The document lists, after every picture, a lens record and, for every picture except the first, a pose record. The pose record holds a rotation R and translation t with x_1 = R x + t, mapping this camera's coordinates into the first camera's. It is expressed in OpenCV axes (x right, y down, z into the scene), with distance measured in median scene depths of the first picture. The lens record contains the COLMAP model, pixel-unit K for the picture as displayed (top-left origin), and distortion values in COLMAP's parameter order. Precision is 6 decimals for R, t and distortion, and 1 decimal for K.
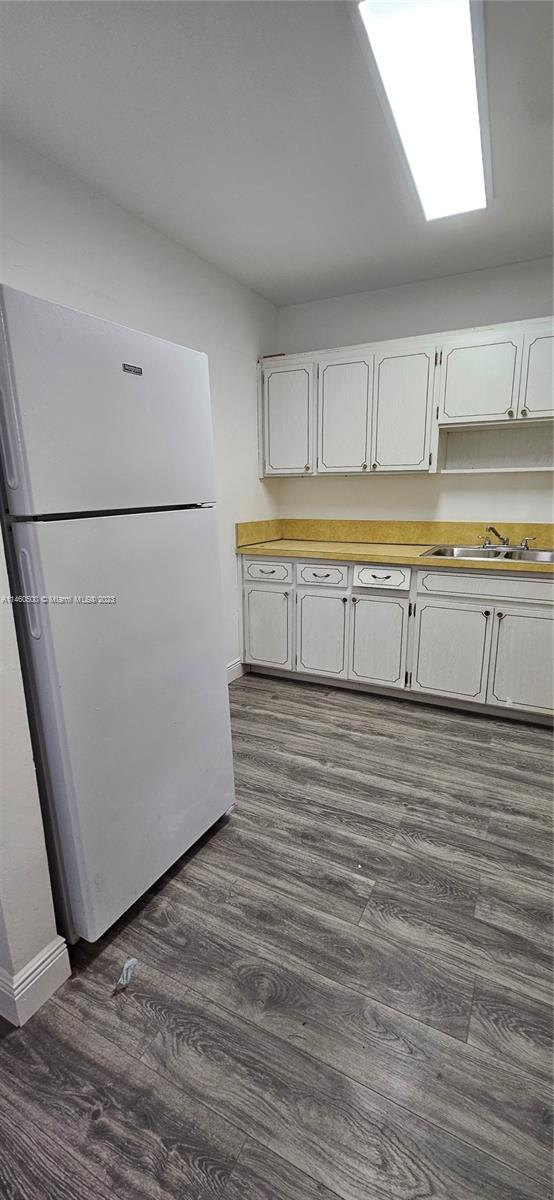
lens RADIAL K [[492.8, 0, 277.3], [0, 492.8, 599.7], [0, 0, 1]] dist [-0.001847, -0.000698]
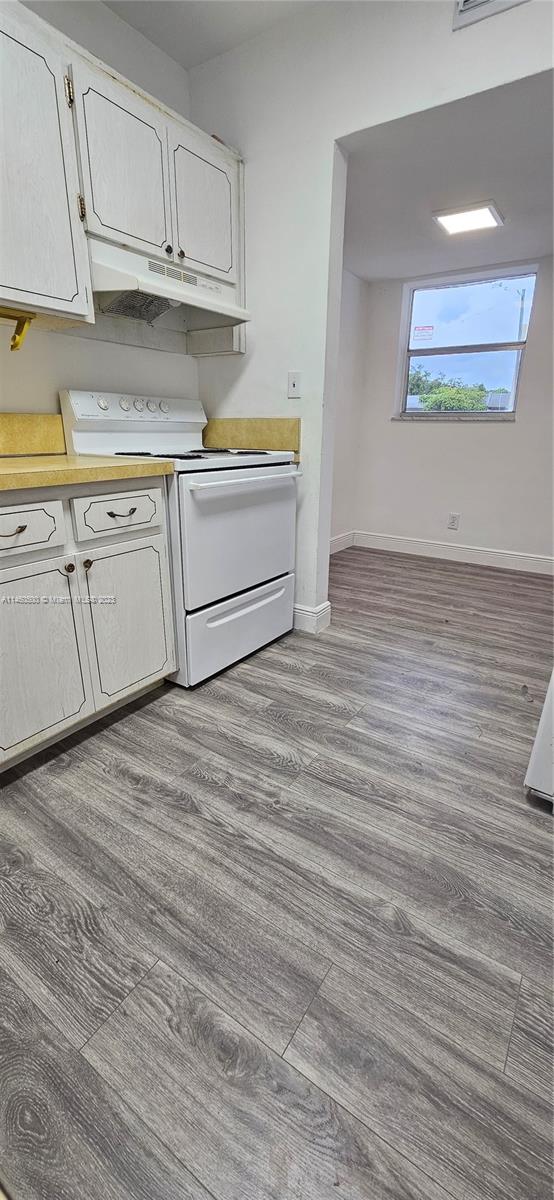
lens RADIAL K [[492.8, 0, 277.3], [0, 492.8, 599.7], [0, 0, 1]] dist [-0.001847, -0.000698]
pose [[-0.994180, -0.035109, 0.101850, 0.172603], [0.025003, 0.844397, 0.535135, -0.170420], [-0.104790, 0.534567, -0.838605, 1.239083]]
